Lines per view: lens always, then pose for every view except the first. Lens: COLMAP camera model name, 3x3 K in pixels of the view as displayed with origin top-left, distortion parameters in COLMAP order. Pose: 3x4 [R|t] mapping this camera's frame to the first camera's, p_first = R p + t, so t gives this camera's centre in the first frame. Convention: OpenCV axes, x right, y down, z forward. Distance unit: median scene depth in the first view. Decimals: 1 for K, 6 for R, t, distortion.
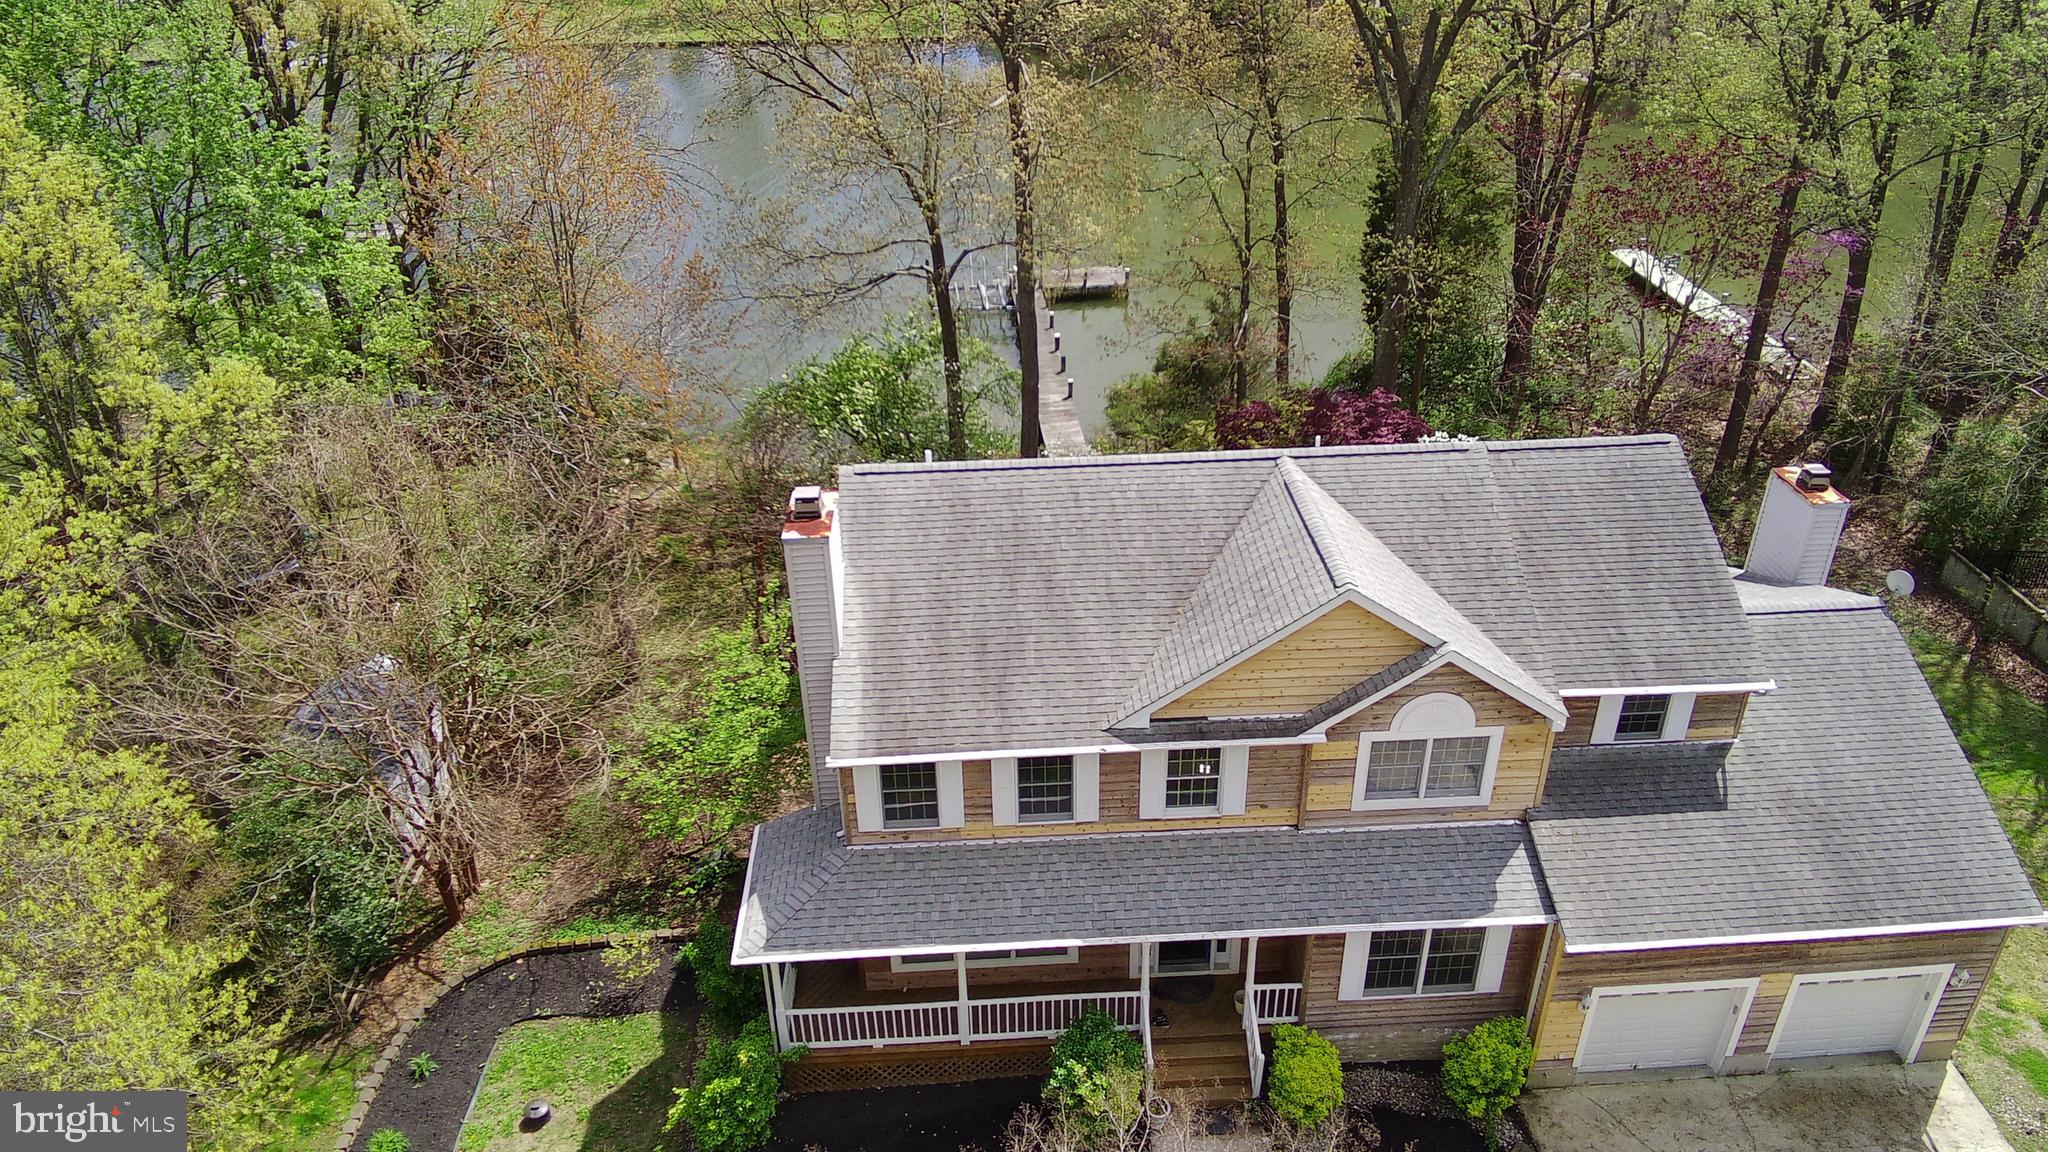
lens RADIAL K [[1343.9, 0, 1024.0], [0, 1343.9, 576.0], [0, 0, 1]] dist [0.077852, -0.201380]
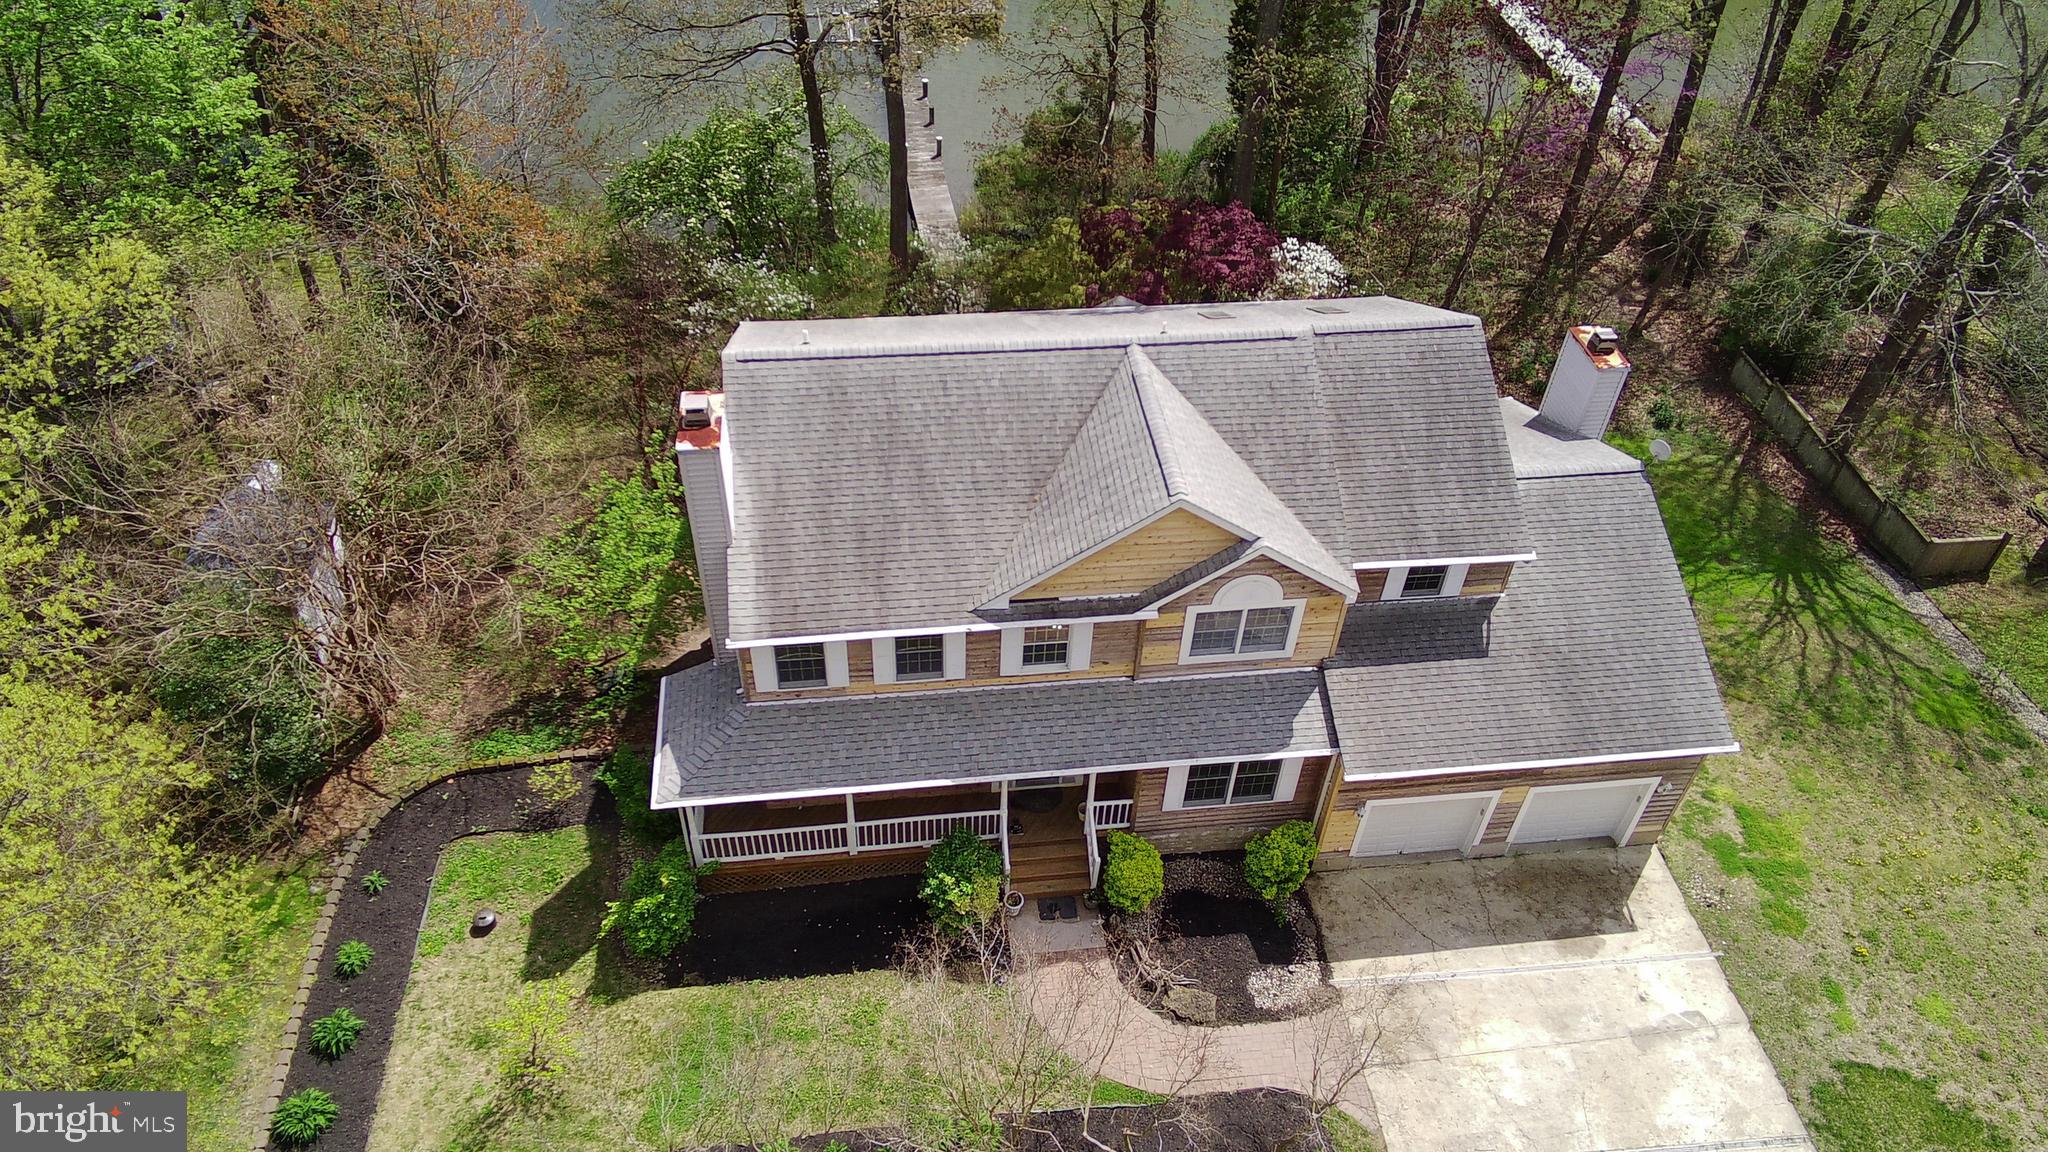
lens RADIAL K [[1343.9, 0, 1024.0], [0, 1343.9, 576.0], [0, 0, 1]] dist [0.077852, -0.201380]
pose [[0.995531, -0.014024, 0.093390, -0.001406], [-0.008332, 0.972012, 0.234783, -0.175736], [-0.094069, -0.234512, 0.967551, -0.108935]]
